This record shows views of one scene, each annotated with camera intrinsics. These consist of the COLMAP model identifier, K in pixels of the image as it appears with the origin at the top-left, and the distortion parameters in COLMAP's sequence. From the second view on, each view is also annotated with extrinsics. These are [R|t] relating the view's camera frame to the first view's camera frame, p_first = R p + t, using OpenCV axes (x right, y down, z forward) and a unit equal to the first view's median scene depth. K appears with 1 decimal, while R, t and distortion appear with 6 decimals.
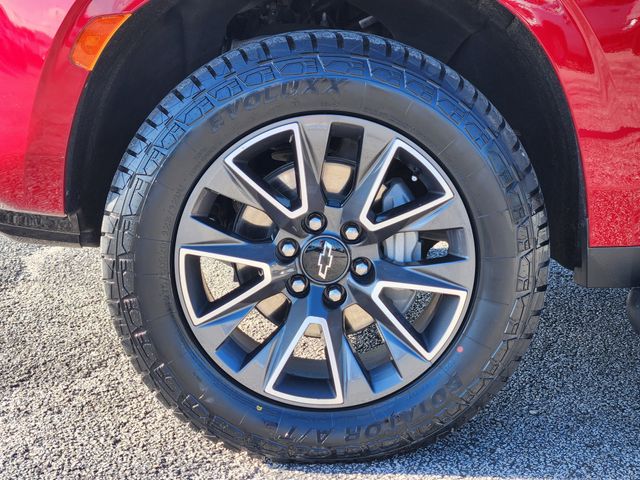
lens RADIAL K [[1200.8, 0, 320.0], [0, 1200.8, 240.0], [0, 0, 1]] dist [-0.135741, 0.025166]
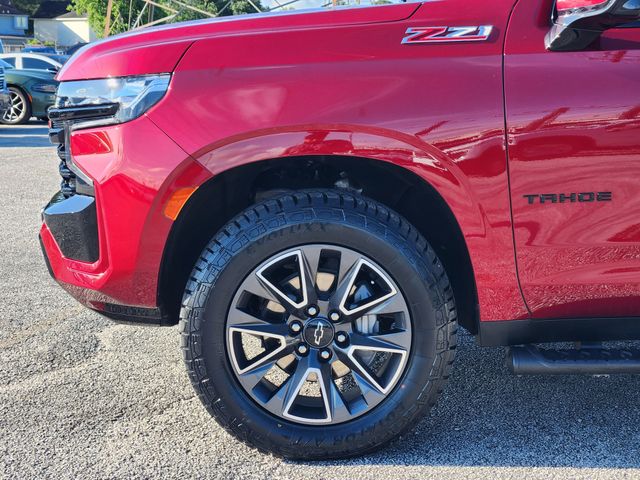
lens RADIAL K [[1193.6, 0, 320.0], [0, 1193.6, 240.0], [0, 0, 1]] dist [-0.603718, 6.827346]
pose [[0.999838, -0.017959, -0.001151, 0.009933], [0.017858, 0.998068, -0.059512, -0.013114], [0.002218, 0.059482, 0.998227, -0.601218]]
